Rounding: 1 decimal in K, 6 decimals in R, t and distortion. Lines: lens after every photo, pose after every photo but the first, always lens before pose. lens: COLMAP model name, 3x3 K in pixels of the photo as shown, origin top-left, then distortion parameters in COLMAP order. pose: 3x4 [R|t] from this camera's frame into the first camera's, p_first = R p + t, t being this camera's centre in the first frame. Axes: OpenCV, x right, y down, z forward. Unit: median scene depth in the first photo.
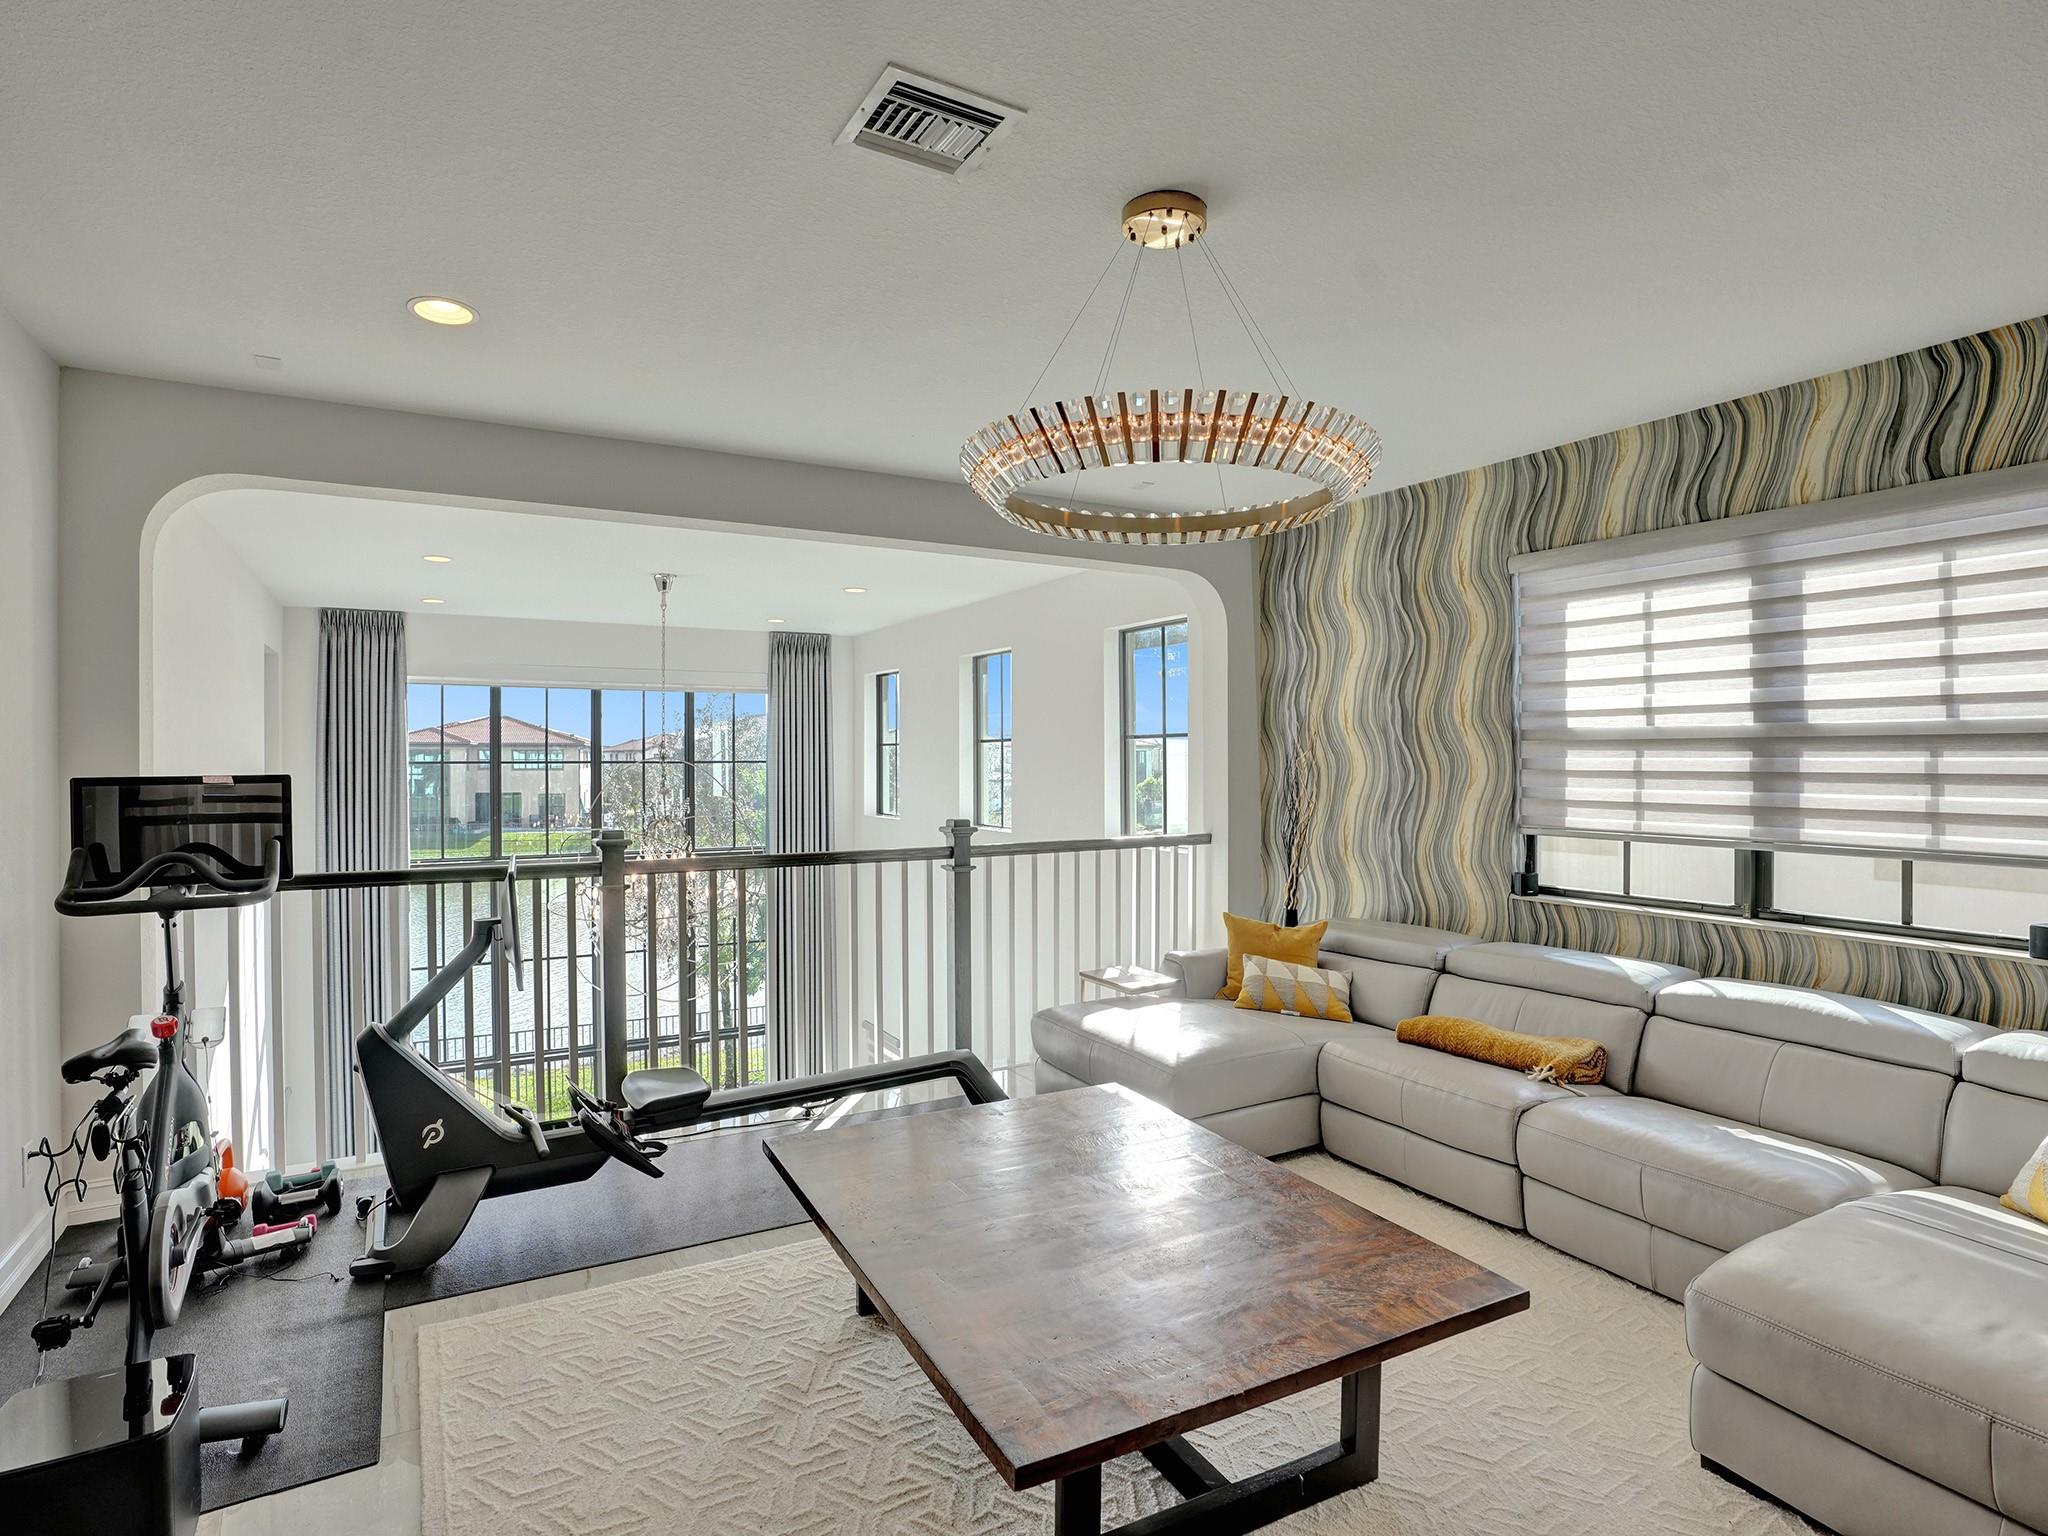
lens RADIAL K [[1058.8, 0, 1024.4], [0, 1058.8, 771.7], [0, 0, 1]] dist [-0.068219, 0.026160]
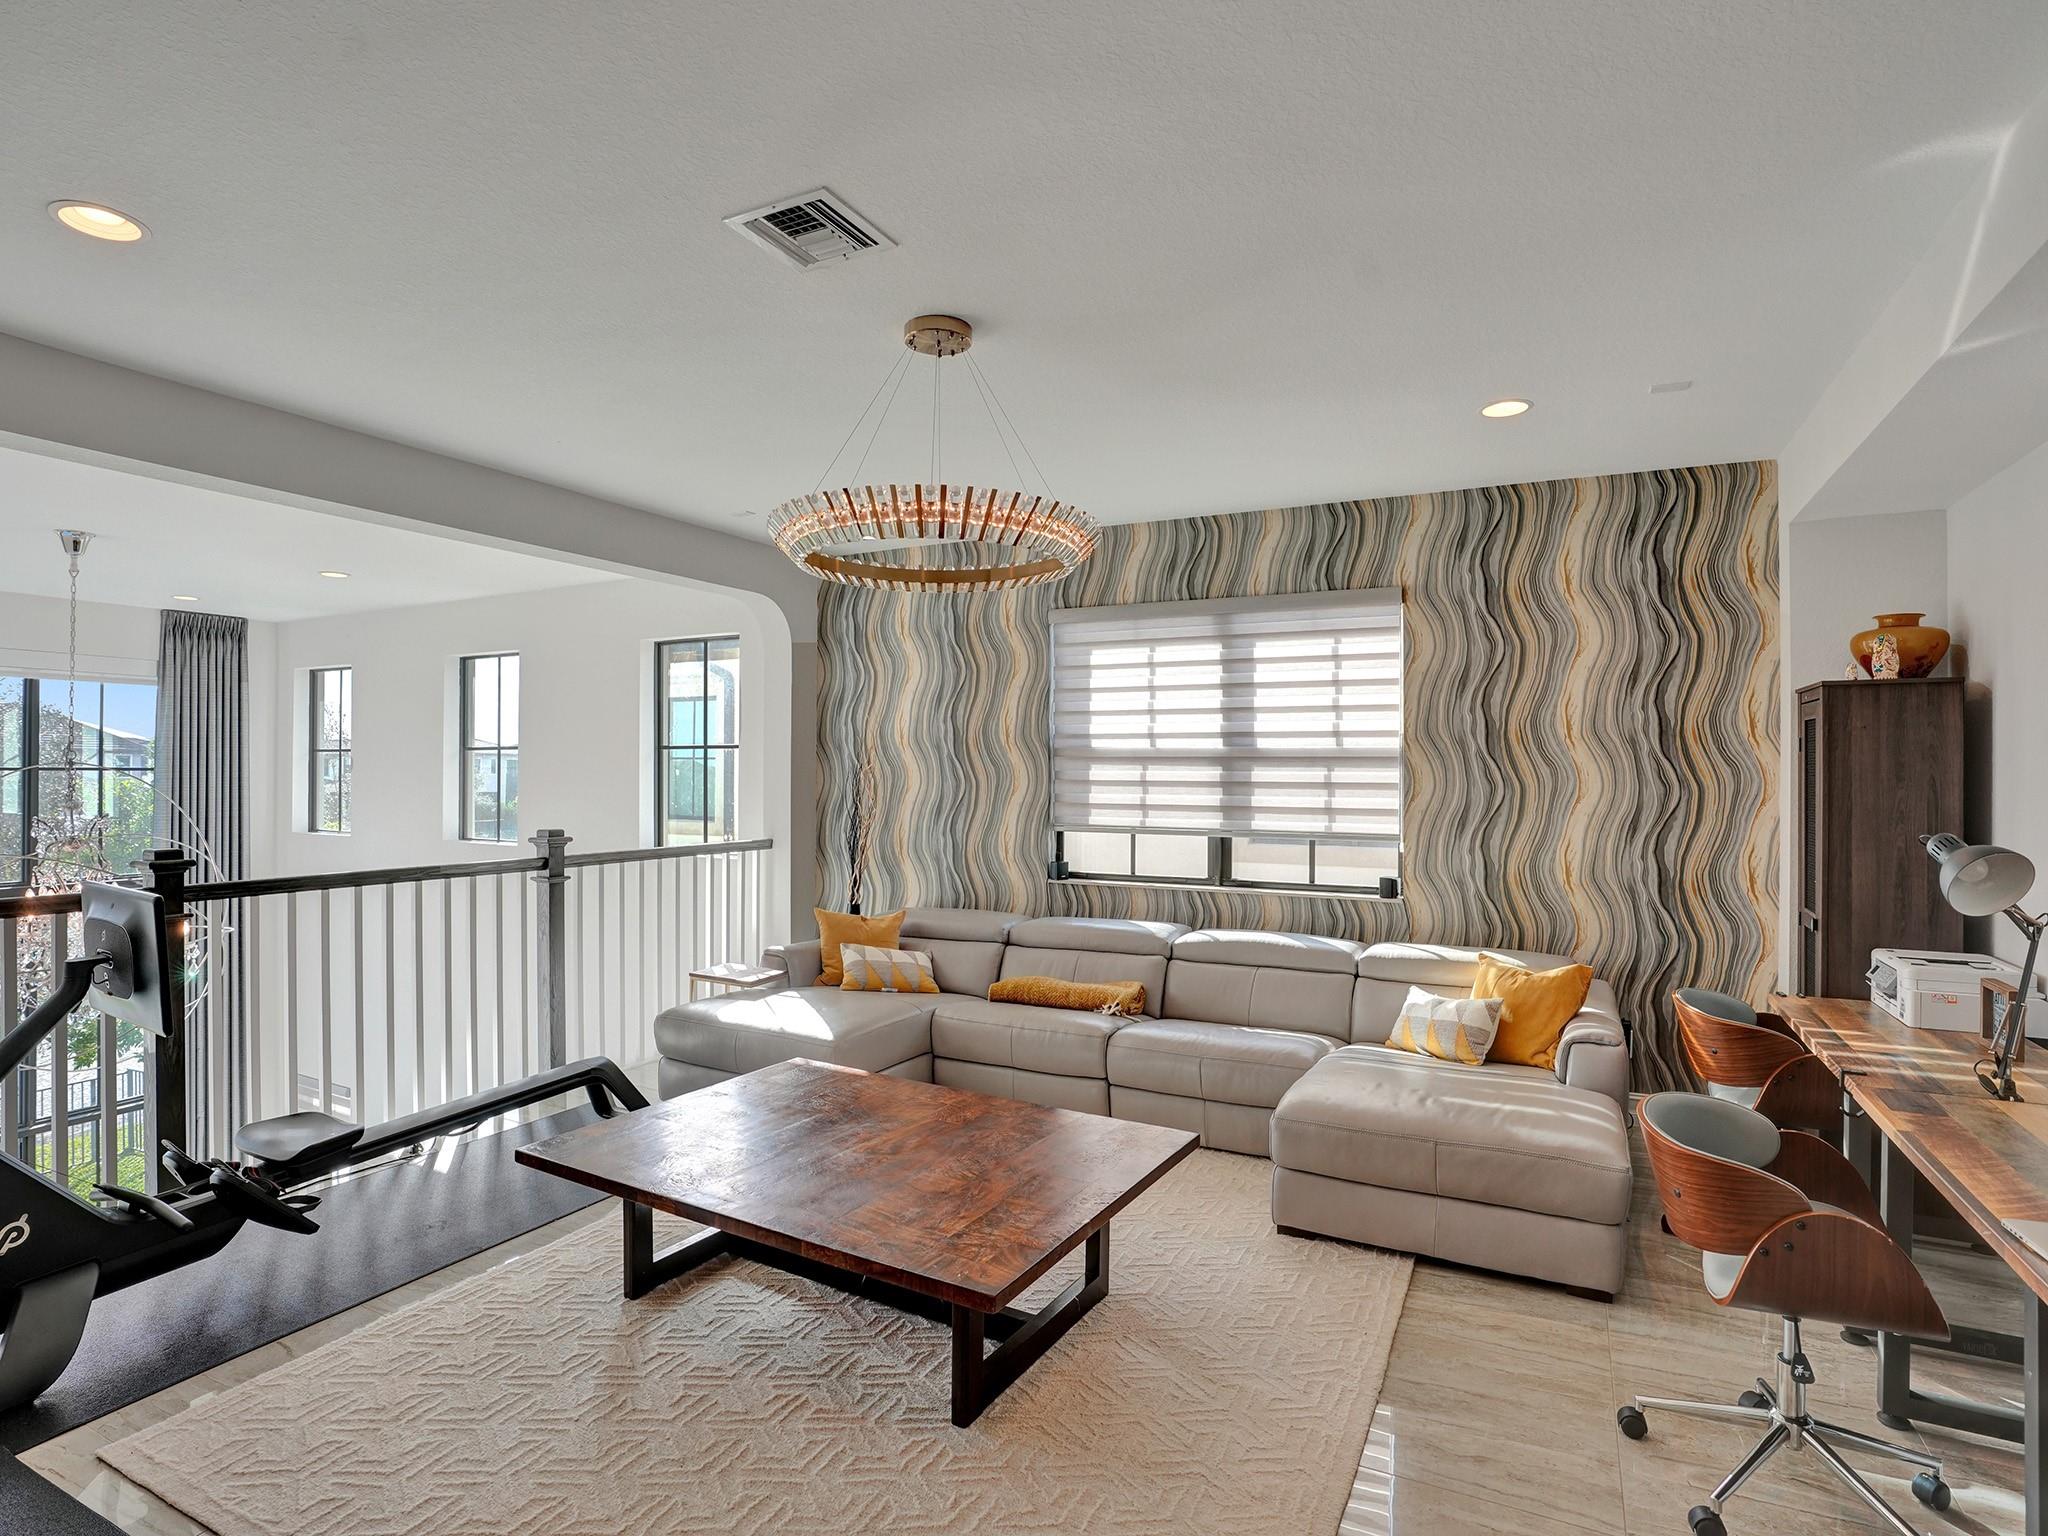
lens RADIAL K [[1058.8, 0, 1036.9], [0, 1058.8, 766.5], [0, 0, 1]] dist [-0.068219, 0.026160]
pose [[0.837407, 0.010092, 0.546486, -0.270700], [0.000061, 0.999828, -0.018556, 0.006525], [-0.546579, 0.015572, 0.837263, -0.065540]]
